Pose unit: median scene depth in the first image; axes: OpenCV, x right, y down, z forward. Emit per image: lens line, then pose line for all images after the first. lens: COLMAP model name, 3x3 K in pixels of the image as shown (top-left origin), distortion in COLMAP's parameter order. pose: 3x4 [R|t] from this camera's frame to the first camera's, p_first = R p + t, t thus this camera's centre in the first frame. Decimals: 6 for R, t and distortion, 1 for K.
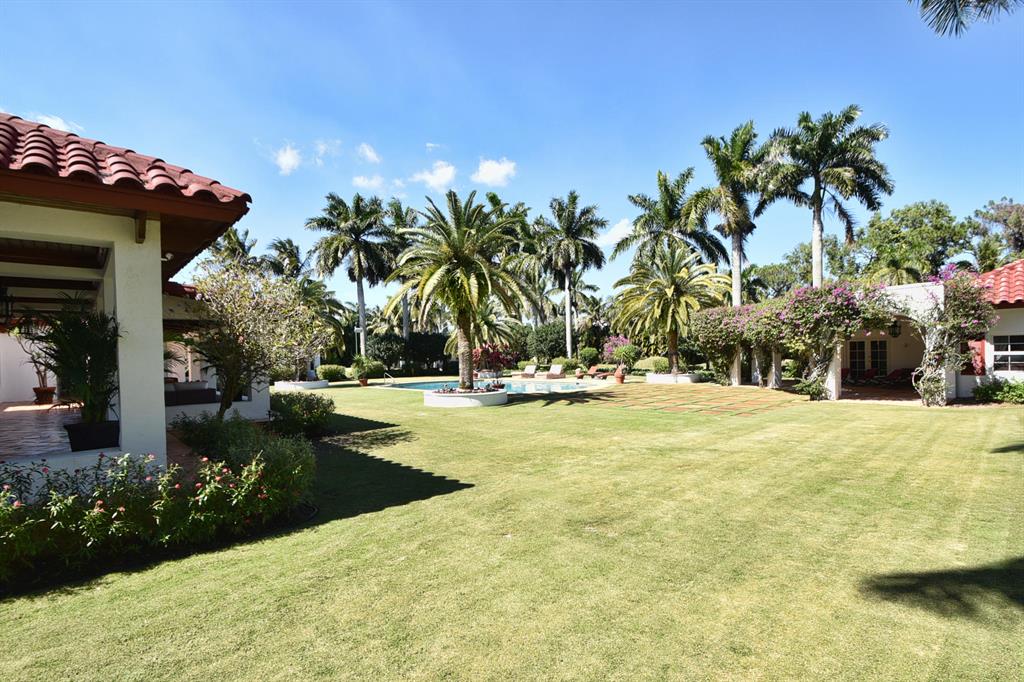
lens RADIAL K [[459.7, 0, 524.2], [0, 459.7, 360.6], [0, 0, 1]] dist [0.000877, -0.000048]
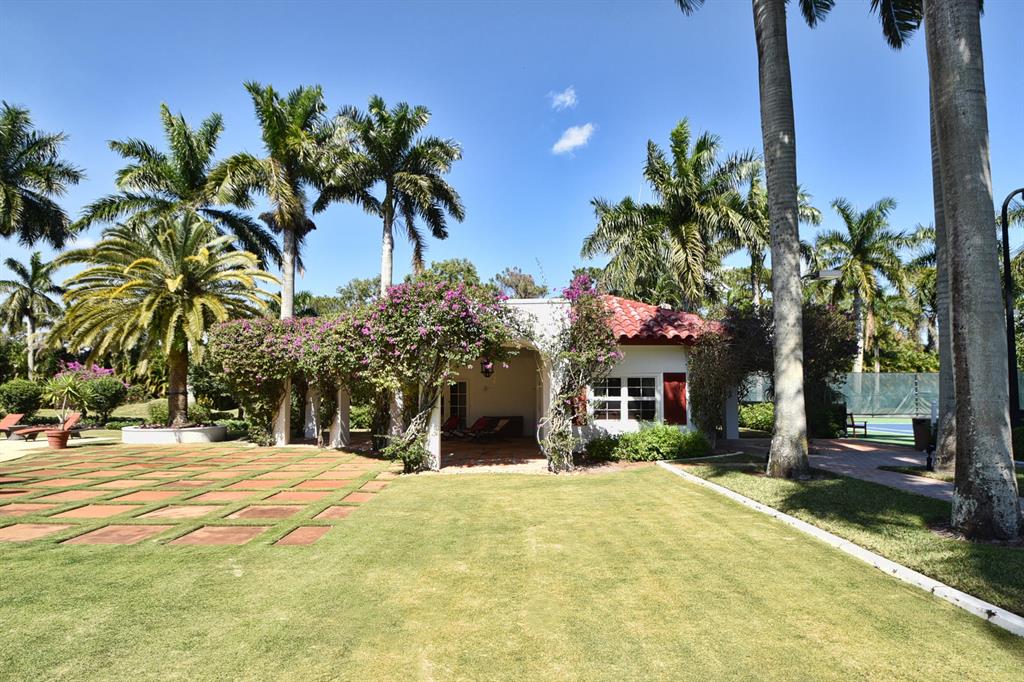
lens RADIAL K [[540.9, 0, 517.4], [0, 540.9, 364.1], [0, 0, 1]] dist [0.001359, -0.017440]
pose [[0.664945, 0.062391, 0.744282, 0.097882], [-0.005865, 0.996910, -0.078328, -0.000260], [-0.746870, 0.047718, 0.663256, 0.219435]]
